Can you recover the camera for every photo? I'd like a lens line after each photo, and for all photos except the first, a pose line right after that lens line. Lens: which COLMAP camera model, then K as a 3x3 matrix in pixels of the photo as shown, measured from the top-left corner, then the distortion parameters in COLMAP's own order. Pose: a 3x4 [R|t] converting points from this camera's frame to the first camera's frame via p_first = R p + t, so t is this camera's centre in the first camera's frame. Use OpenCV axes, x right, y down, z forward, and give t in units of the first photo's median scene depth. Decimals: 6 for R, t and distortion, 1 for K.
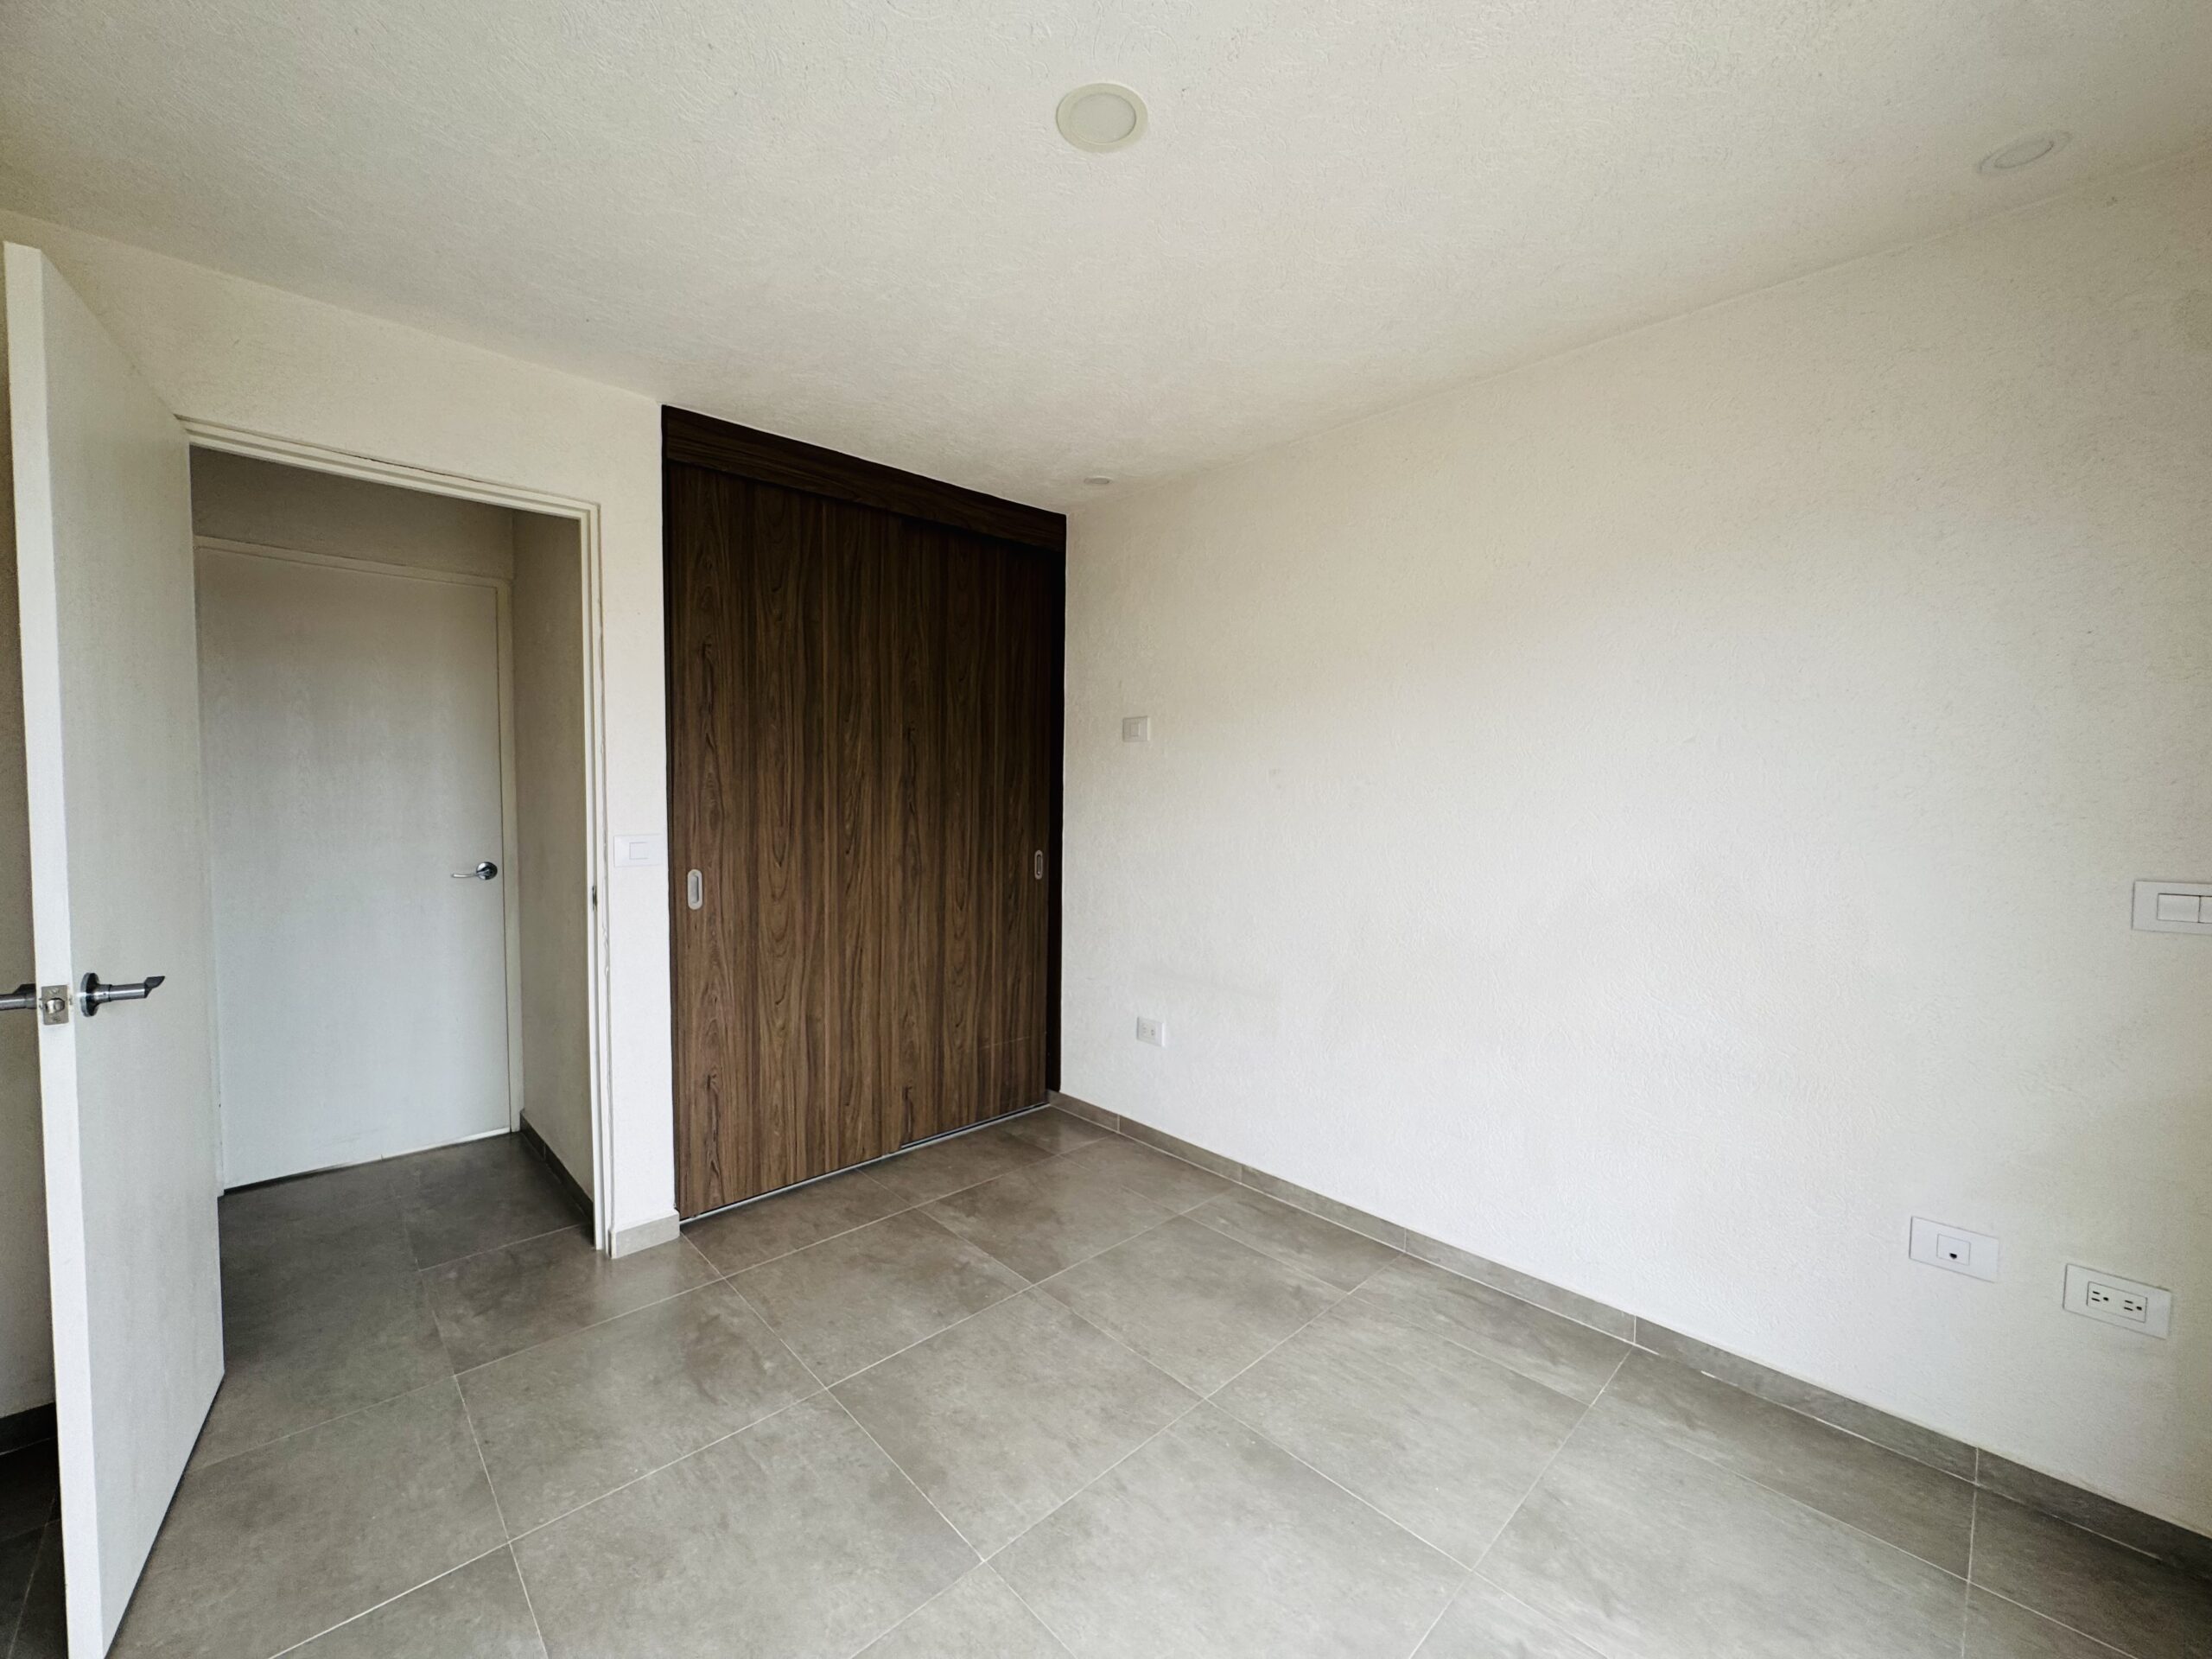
lens RADIAL K [[893.7, 0, 1106.0], [0, 893.7, 829.5], [0, 0, 1]] dist [-0.002442, 0.000269]
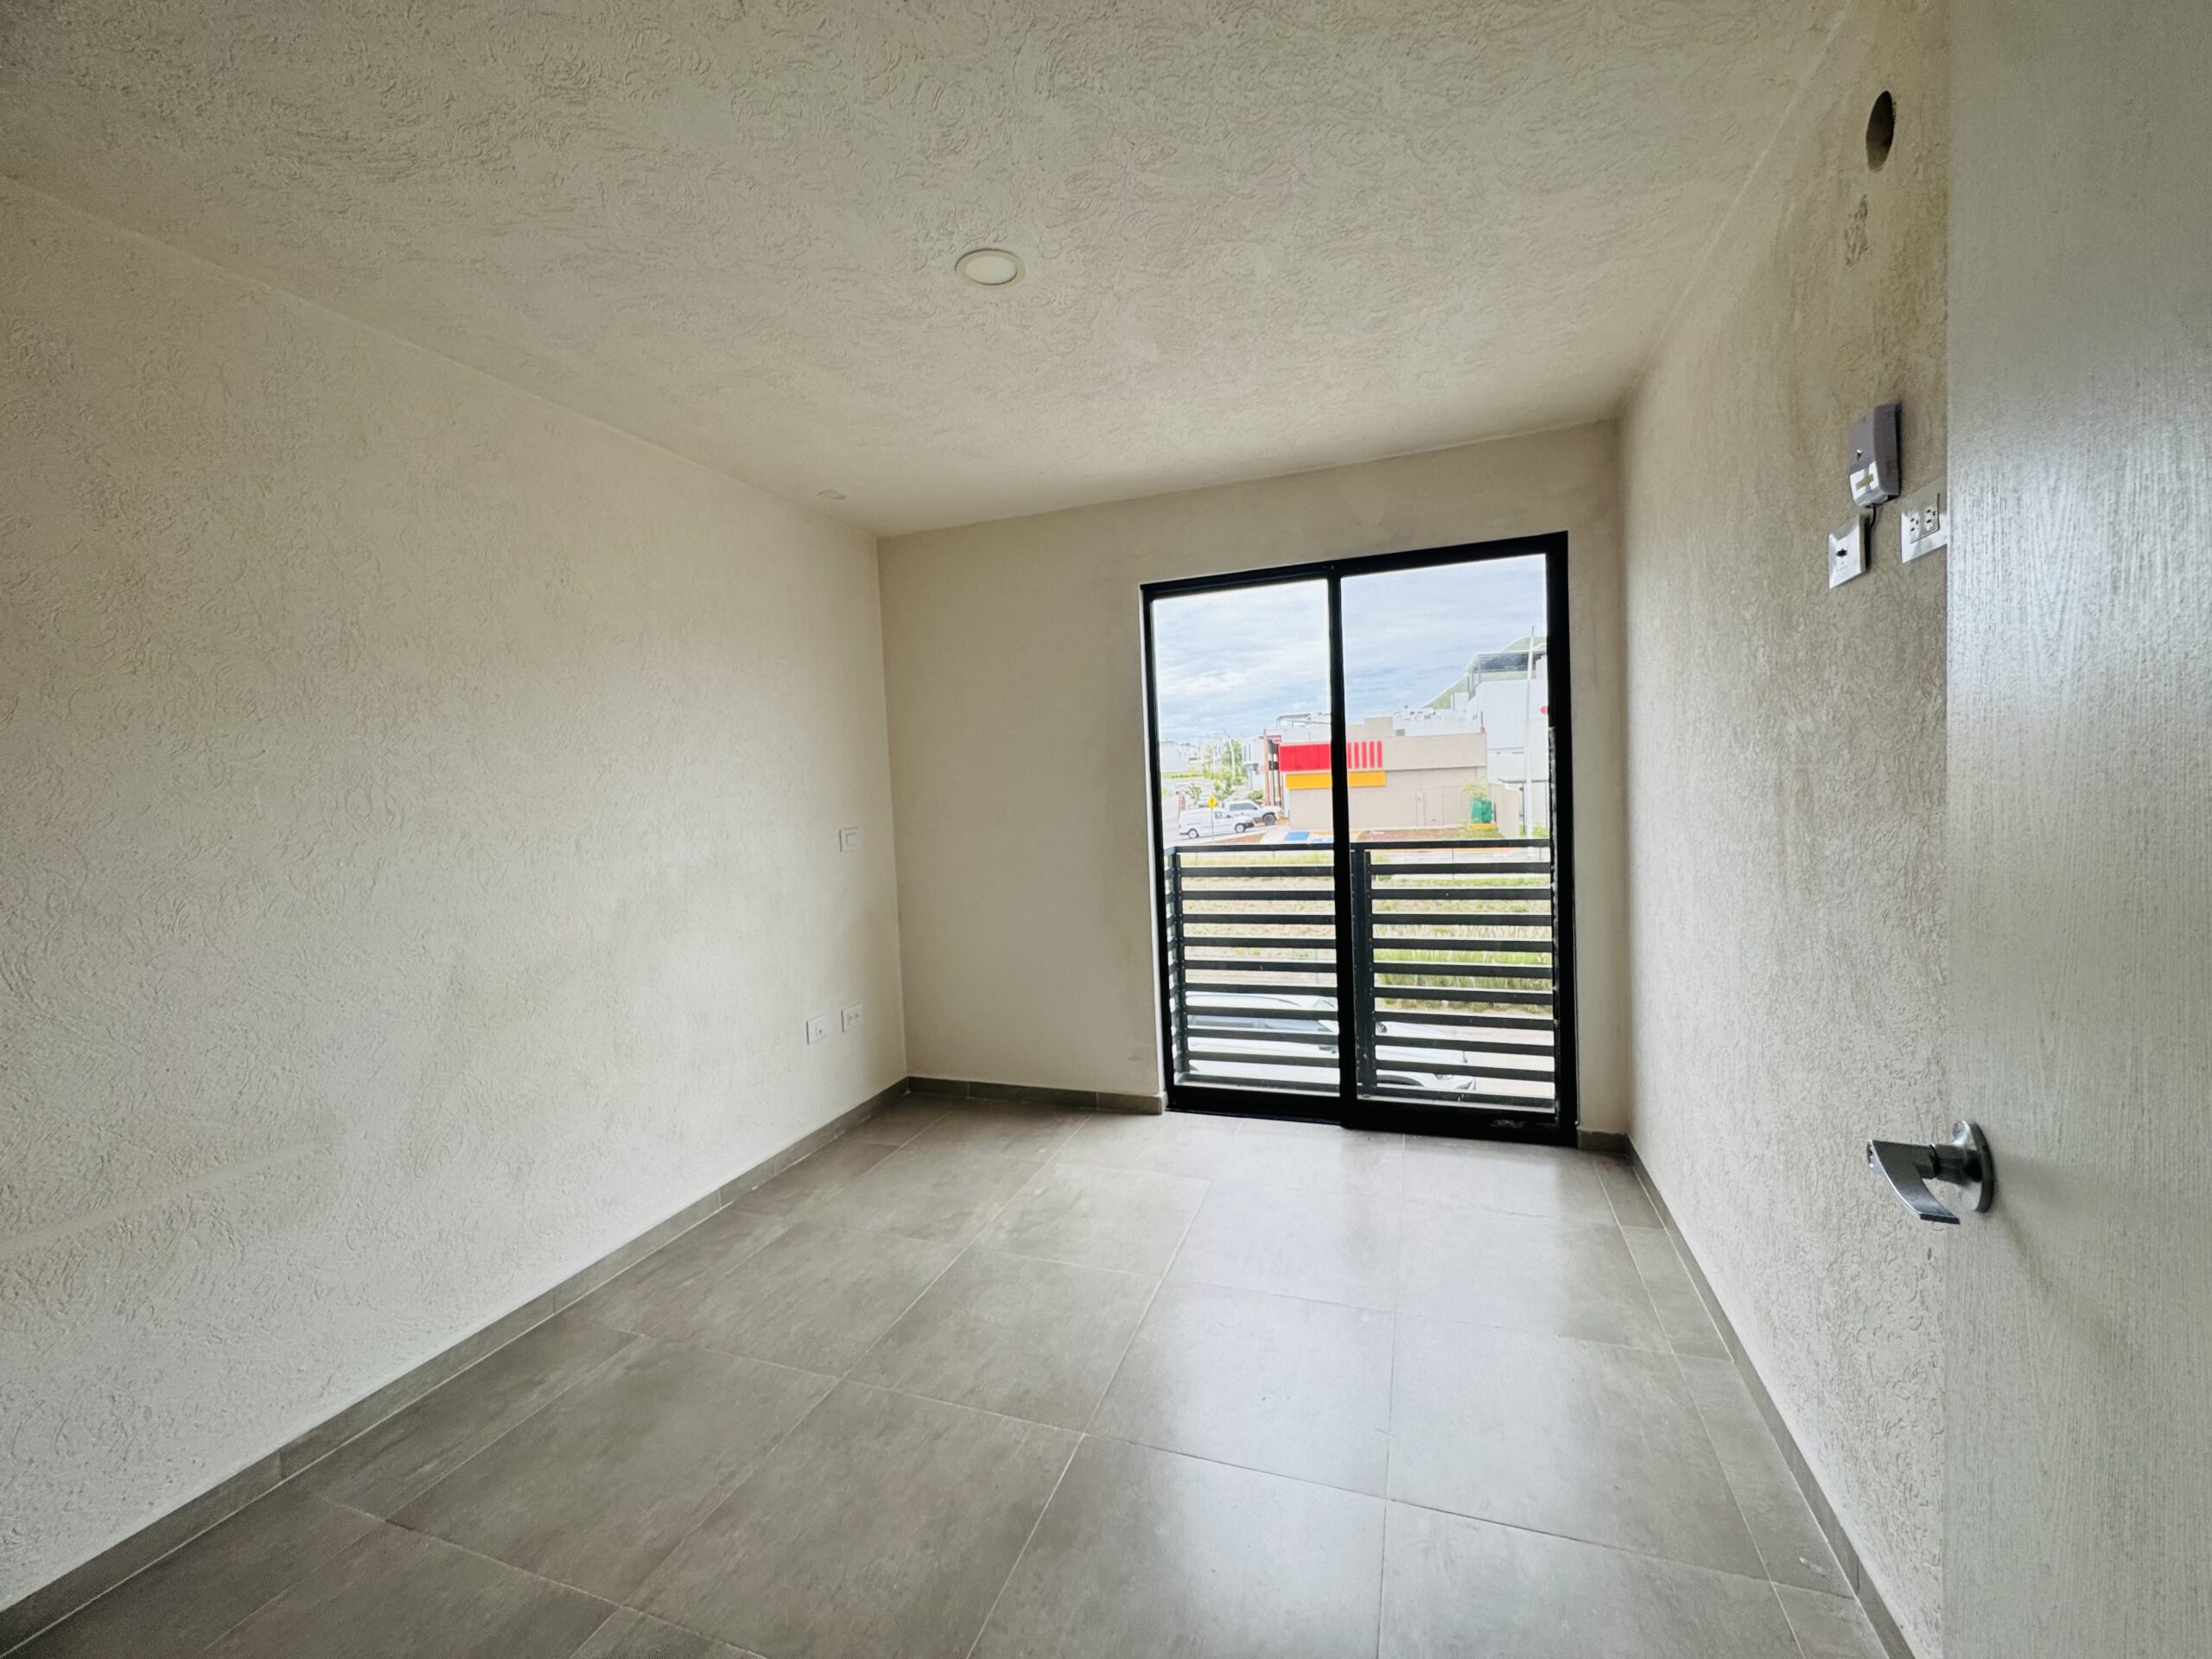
lens RADIAL K [[893.7, 0, 1106.0], [0, 893.7, 829.5], [0, 0, 1]] dist [-0.002442, 0.000269]
pose [[-0.454131, -0.034073, 0.890283, -0.927486], [0.079708, 0.993707, 0.078690, -0.057447], [-0.887362, 0.106699, -0.448558, 1.115530]]
